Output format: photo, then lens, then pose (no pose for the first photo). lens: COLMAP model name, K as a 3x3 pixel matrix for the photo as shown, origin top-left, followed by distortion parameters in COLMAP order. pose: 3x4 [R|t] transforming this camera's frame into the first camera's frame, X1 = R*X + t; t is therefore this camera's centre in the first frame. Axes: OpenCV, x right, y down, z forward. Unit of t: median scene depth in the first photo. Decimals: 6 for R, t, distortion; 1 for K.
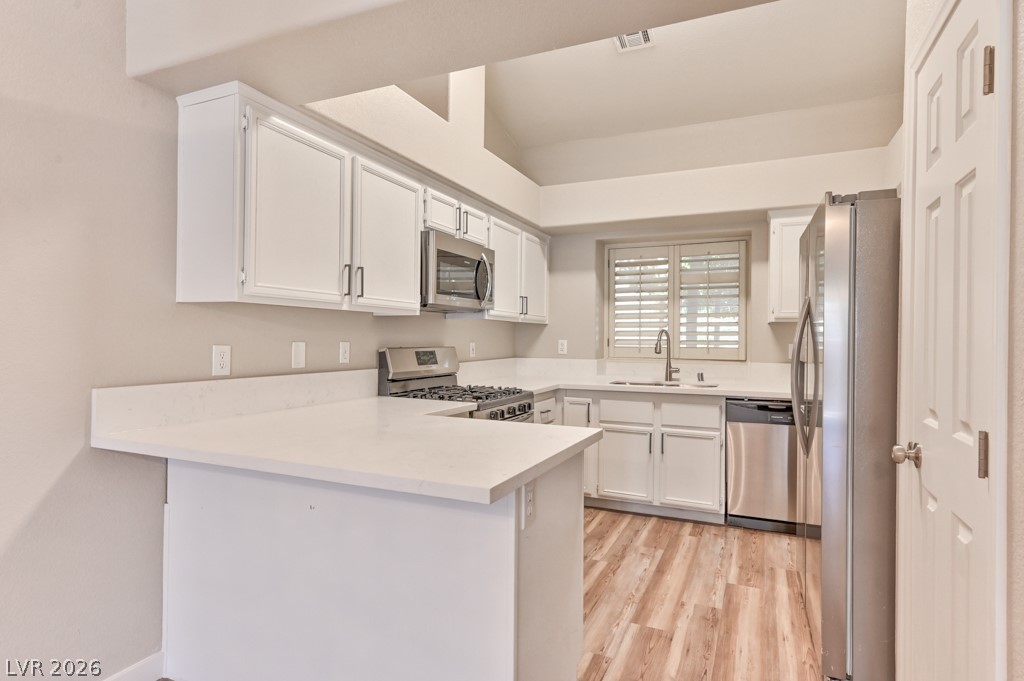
lens RADIAL K [[552.3, 0, 510.5], [0, 552.3, 339.6], [0, 0, 1]] dist [-0.001687, -0.000186]
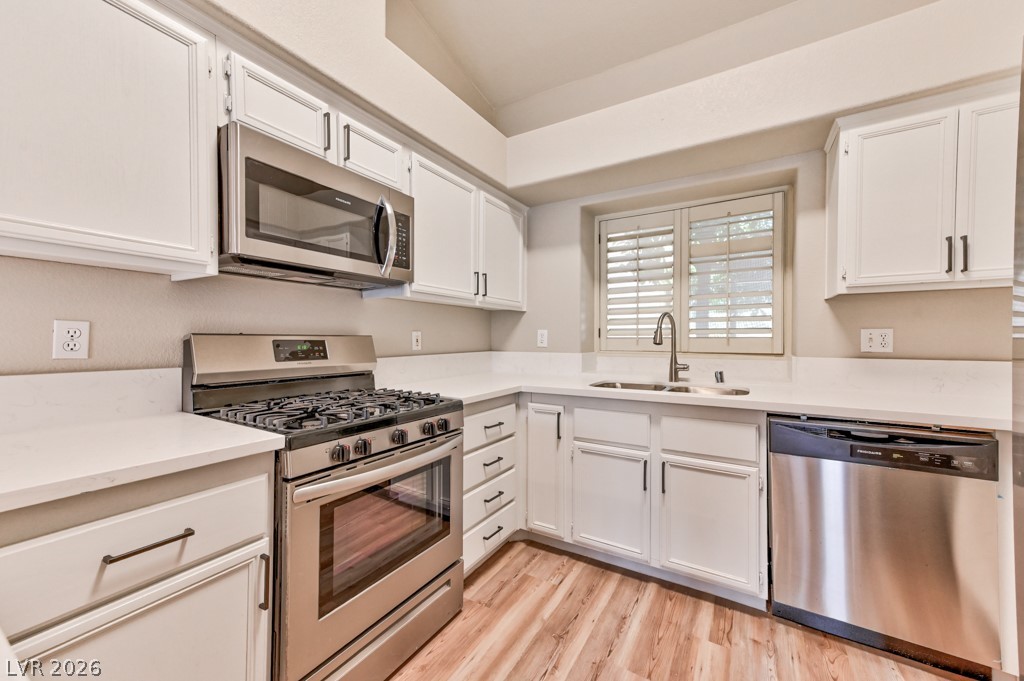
lens RADIAL K [[395.9, 0, 515.7], [0, 395.9, 340.6], [0, 0, 1]] dist [0.022479, 0.000235]
pose [[0.993686, -0.004875, -0.112090, 0.145296], [0.004926, 0.999988, 0.000175, 0.019786], [0.112088, -0.000726, 0.993698, 0.477556]]
